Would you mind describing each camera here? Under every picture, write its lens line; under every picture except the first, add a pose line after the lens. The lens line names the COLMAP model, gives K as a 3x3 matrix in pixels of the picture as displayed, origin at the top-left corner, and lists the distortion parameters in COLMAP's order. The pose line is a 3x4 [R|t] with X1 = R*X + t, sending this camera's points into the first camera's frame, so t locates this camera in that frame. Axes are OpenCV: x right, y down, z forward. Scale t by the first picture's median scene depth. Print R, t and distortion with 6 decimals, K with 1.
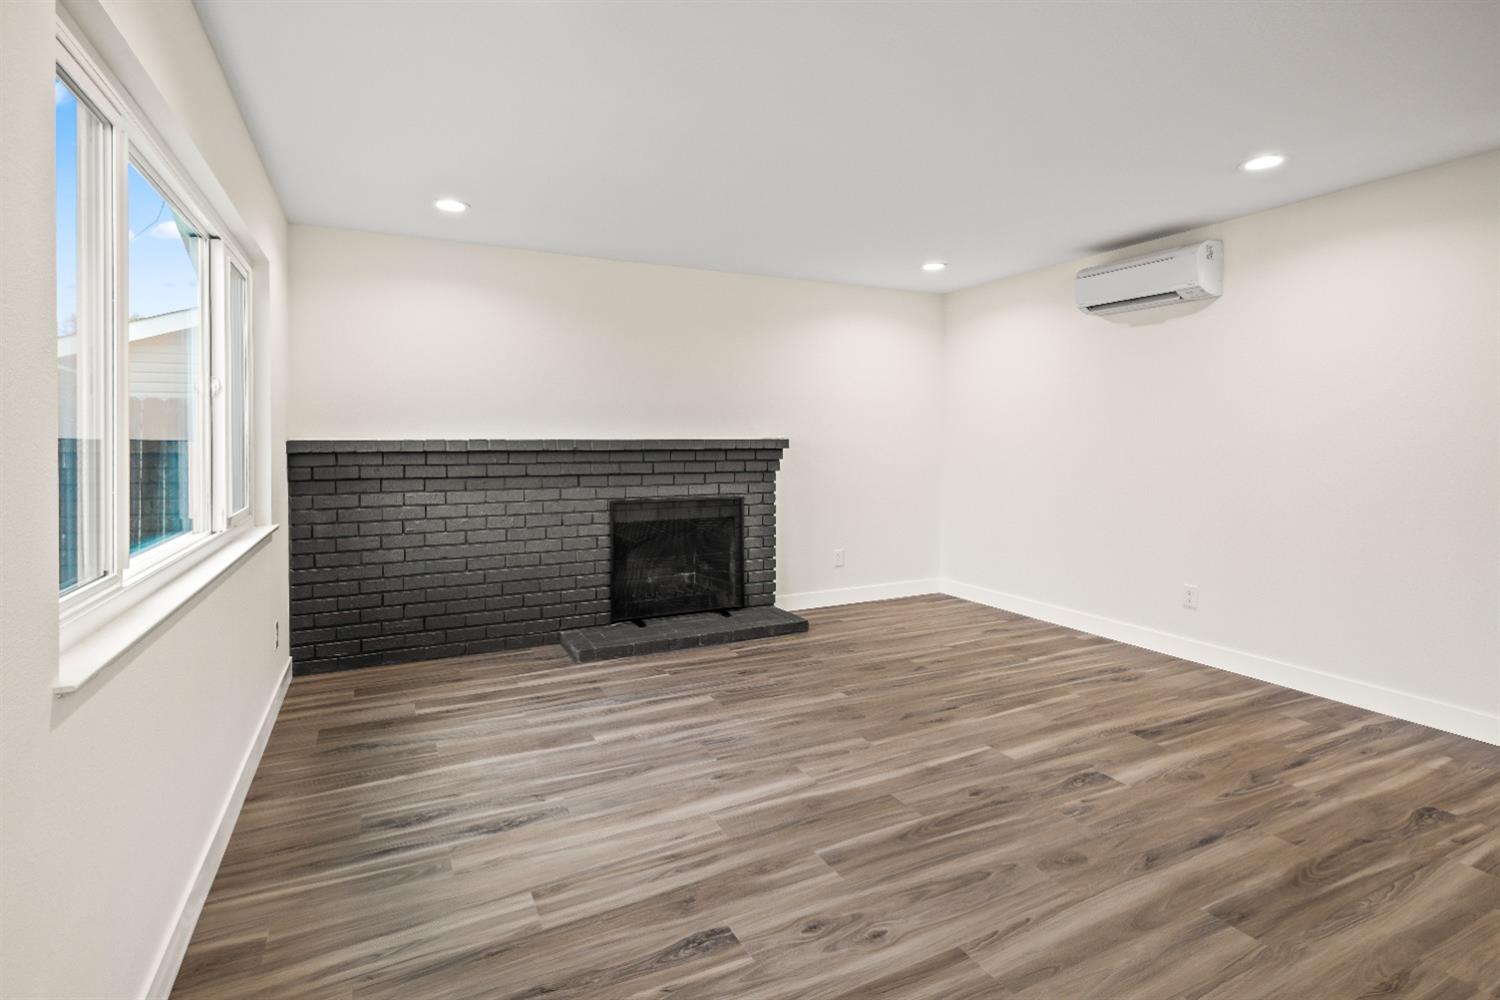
lens RADIAL K [[743.9, 0, 752.0], [0, 743.9, 446.6], [0, 0, 1]] dist [-0.003742, 0.000153]
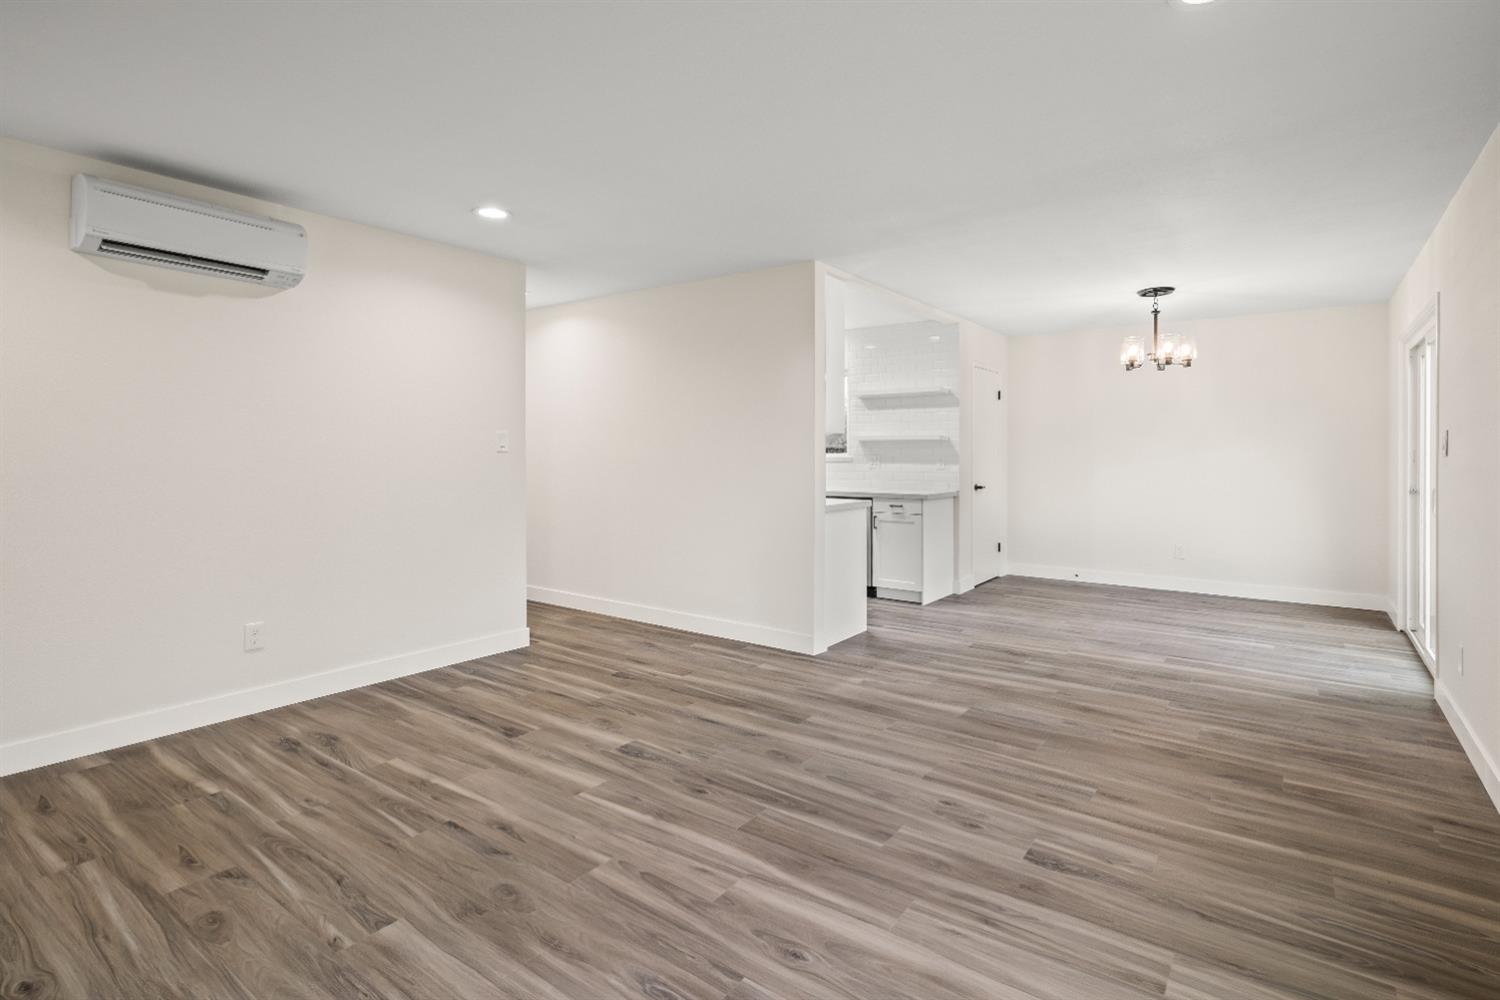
lens RADIAL K [[735.1, 0, 754.4], [0, 735.1, 463.1], [0, 0, 1]] dist [-0.000964, 0.000183]
pose [[-0.457764, -0.011070, 0.889005, -0.657578], [0.006816, 0.999849, 0.015960, -0.005057], [-0.889048, 0.013365, -0.457620, 1.440809]]
